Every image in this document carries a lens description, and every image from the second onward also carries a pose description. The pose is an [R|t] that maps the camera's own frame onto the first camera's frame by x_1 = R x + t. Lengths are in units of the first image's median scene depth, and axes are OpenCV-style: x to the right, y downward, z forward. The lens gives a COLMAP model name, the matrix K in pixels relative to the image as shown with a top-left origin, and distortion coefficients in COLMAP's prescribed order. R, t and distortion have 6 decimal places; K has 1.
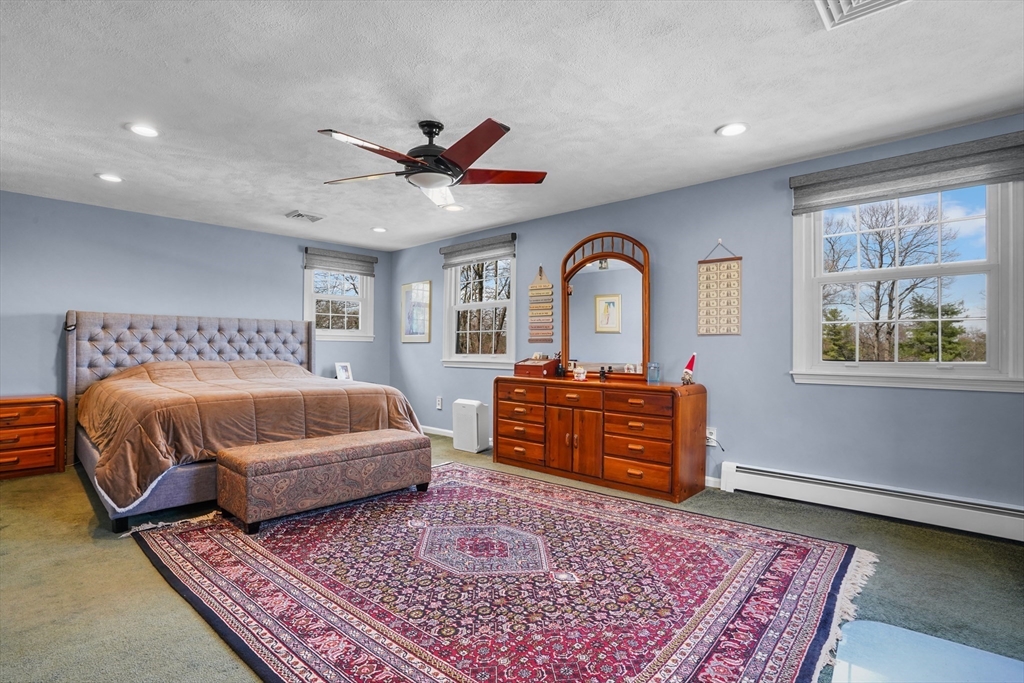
lens RADIAL K [[507.8, 0, 509.1], [0, 507.8, 340.8], [0, 0, 1]] dist [-0.084540, 0.041457]
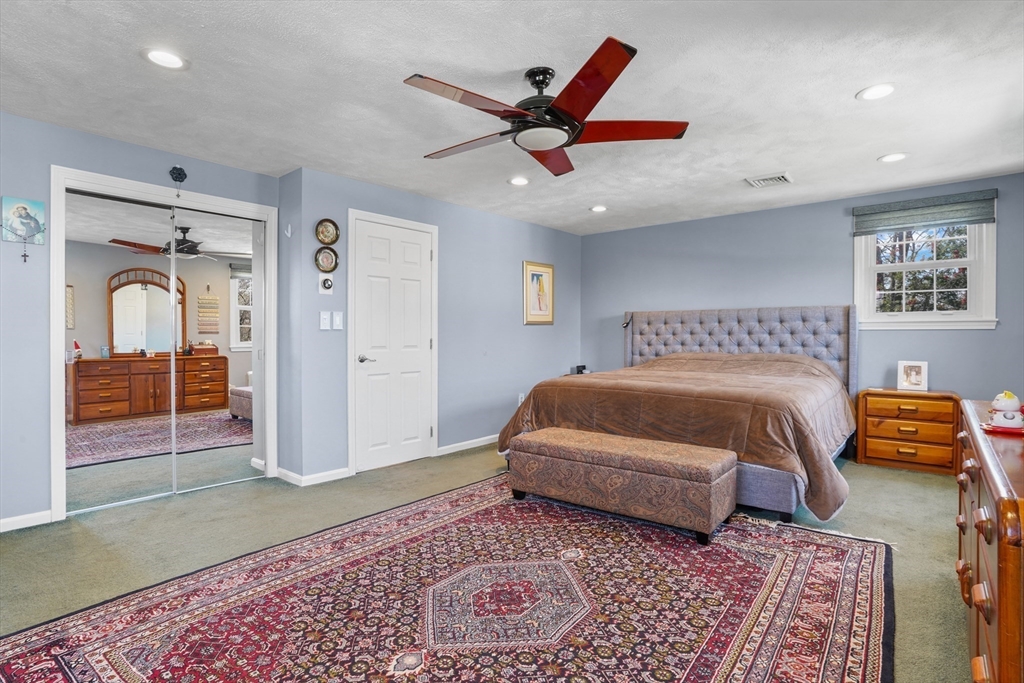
lens RADIAL K [[517.7, 0, 516.5], [0, 517.7, 339.8], [0, 0, 1]] dist [-0.080011, 0.040641]
pose [[0.052700, 0.000331, -0.998610, 0.558442], [0.017964, 0.999838, 0.001280, 0.007180], [0.998449, -0.018007, 0.052685, 0.744260]]
